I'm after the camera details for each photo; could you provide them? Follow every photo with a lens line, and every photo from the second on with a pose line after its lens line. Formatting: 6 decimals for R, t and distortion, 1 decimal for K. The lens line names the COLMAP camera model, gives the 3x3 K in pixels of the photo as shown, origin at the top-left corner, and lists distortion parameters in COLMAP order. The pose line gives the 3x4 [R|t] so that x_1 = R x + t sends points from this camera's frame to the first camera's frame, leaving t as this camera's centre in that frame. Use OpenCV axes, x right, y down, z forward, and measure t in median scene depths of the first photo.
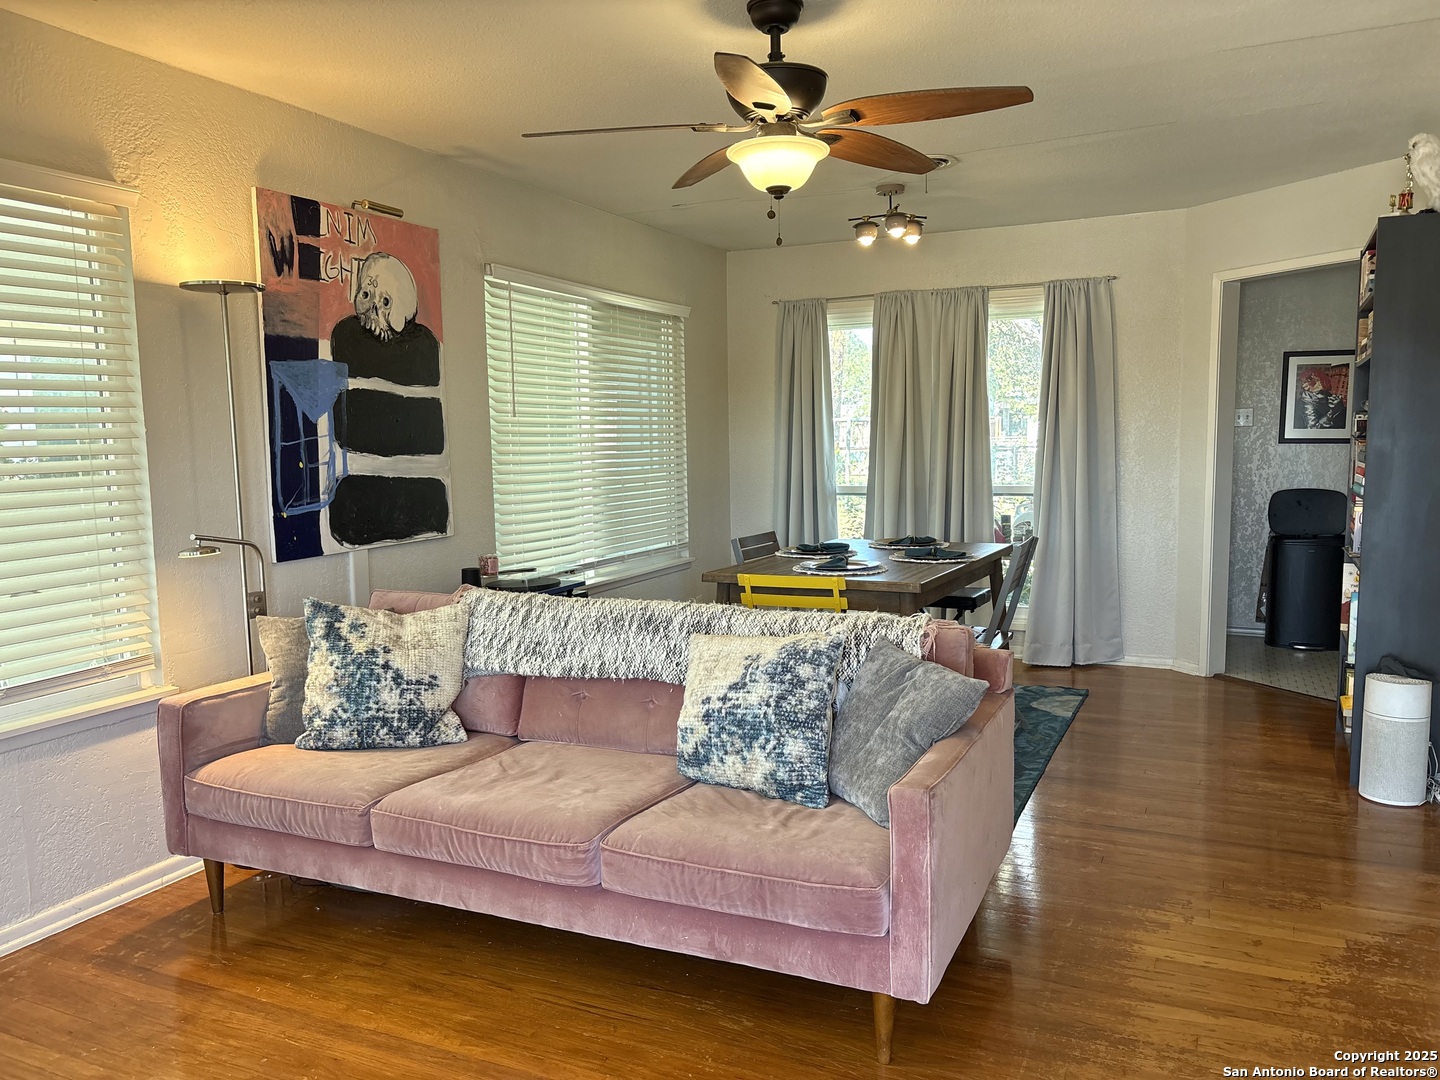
lens RADIAL K [[1107.3, 0, 713.8], [0, 1107.3, 547.6], [0, 0, 1]] dist [0.038042, -0.078047]
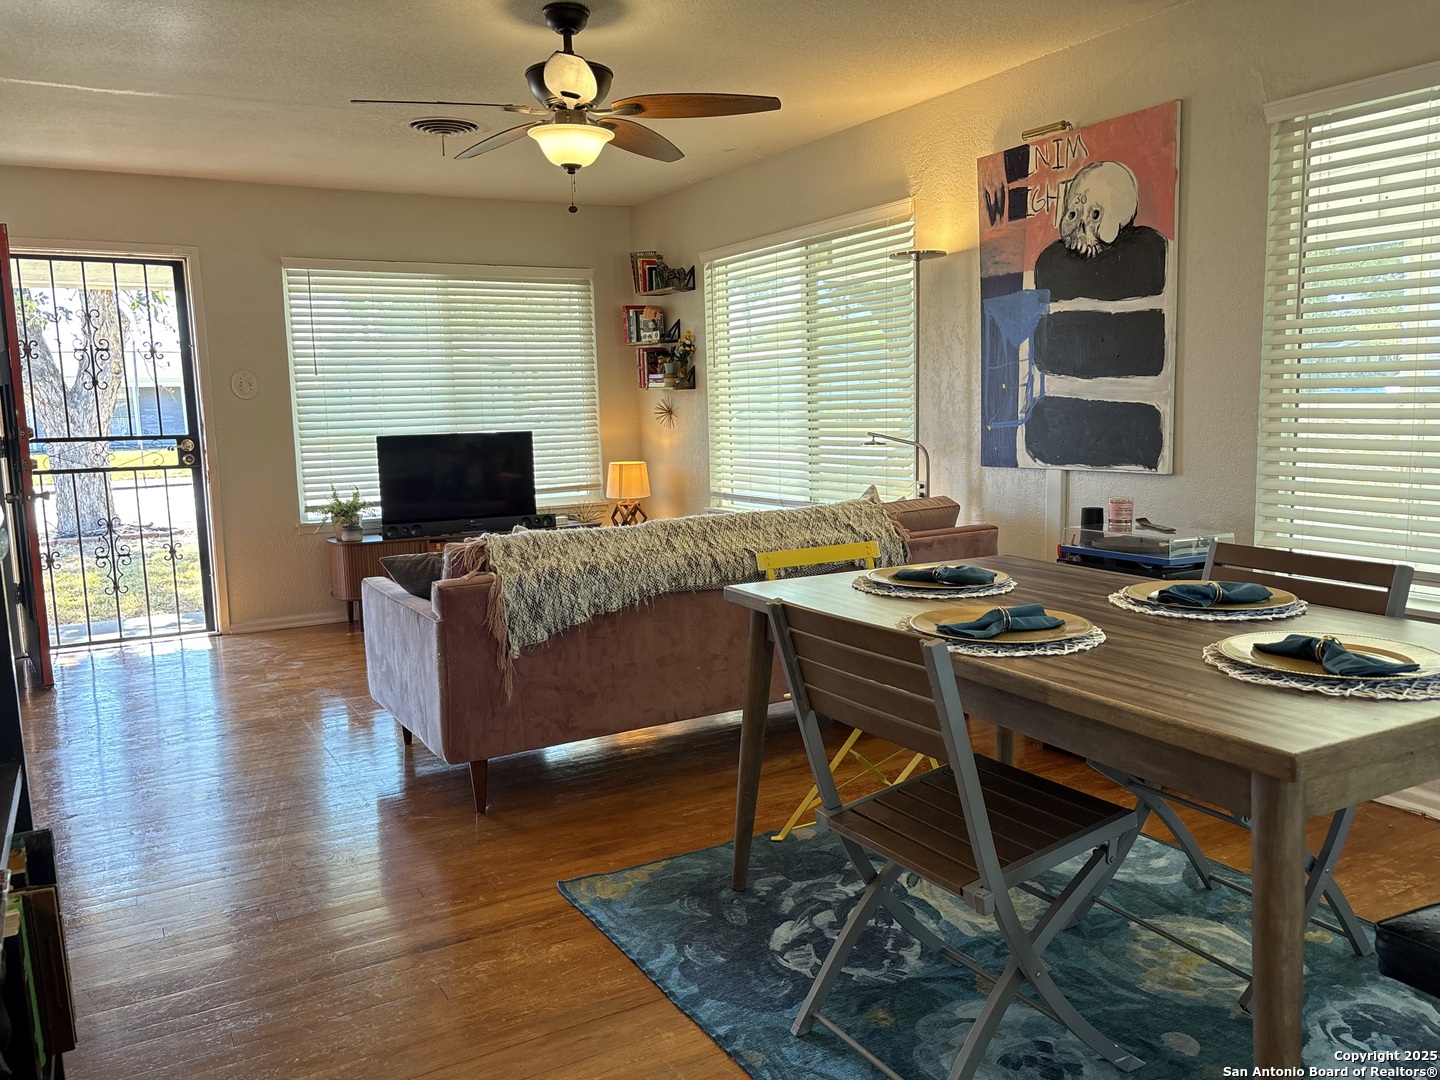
lens RADIAL K [[1113.5, 0, 720.4], [0, 1113.5, 544.0], [0, 0, 1]] dist [0.038968, -0.051128]
pose [[-0.560704, 0.138707, -0.816316, 0.740010], [-0.050039, 0.978391, 0.200617, -0.127815], [0.826503, 0.153334, -0.541647, 1.361563]]
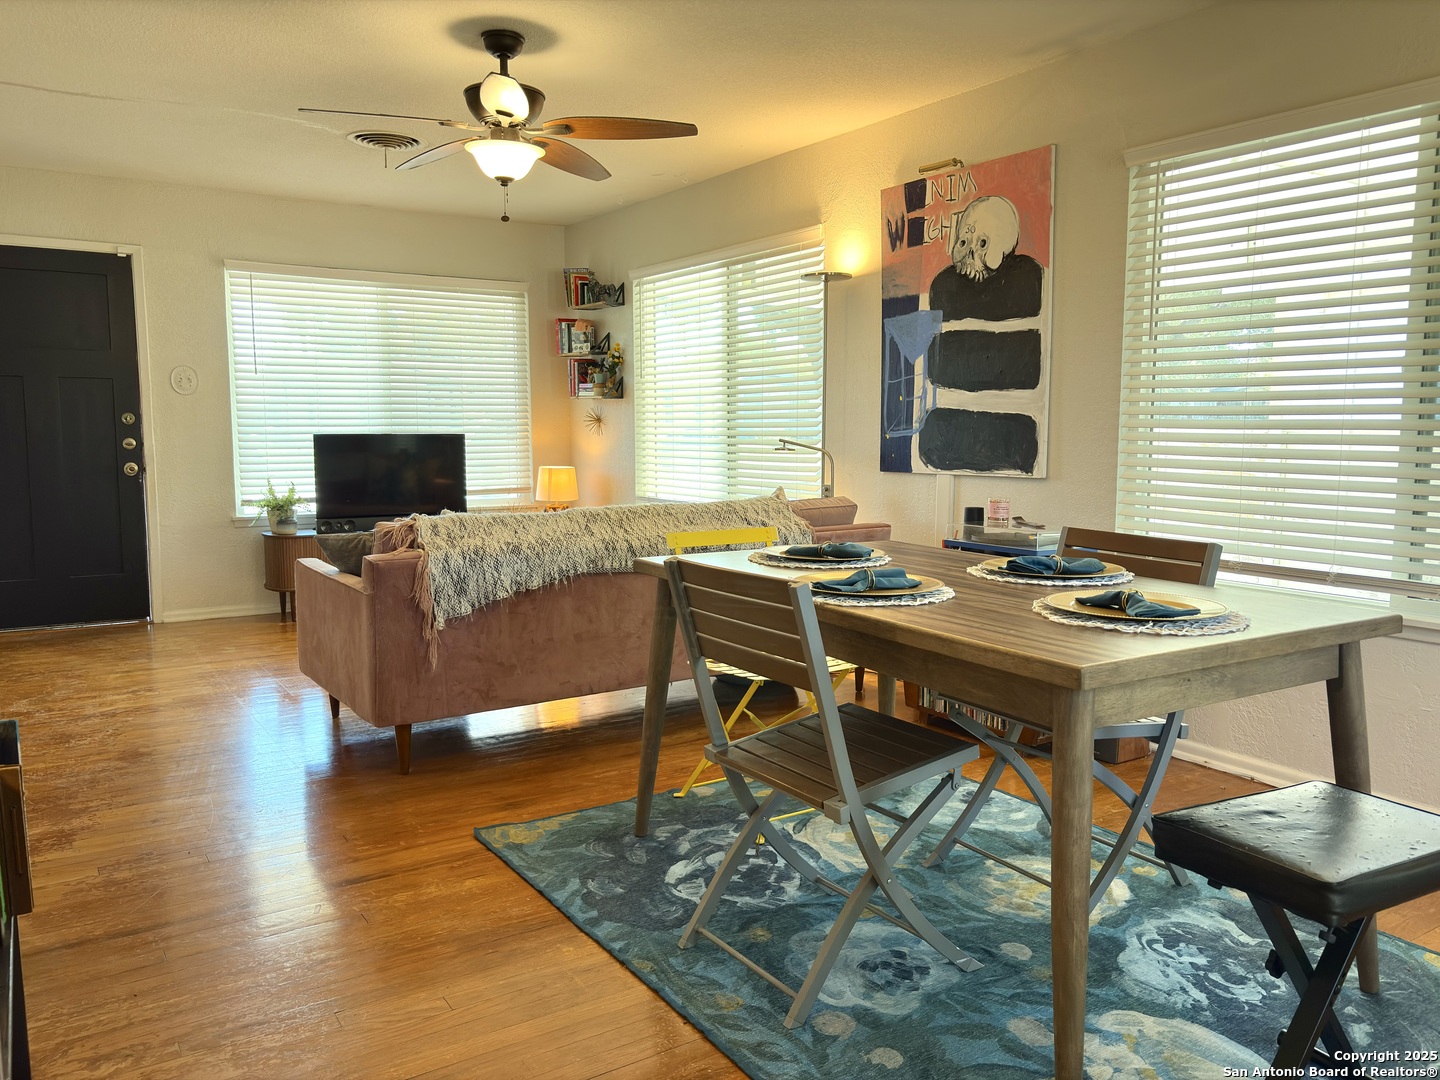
lens RADIAL K [[1083.1, 0, 724.3], [0, 1083.1, 544.1], [0, 0, 1]] dist [0.045970, -0.093912]
pose [[-0.508894, 0.112918, -0.853391, 0.777575], [-0.081143, 0.980653, 0.178144, -0.111099], [0.856997, 0.159903, -0.489886, 1.407745]]
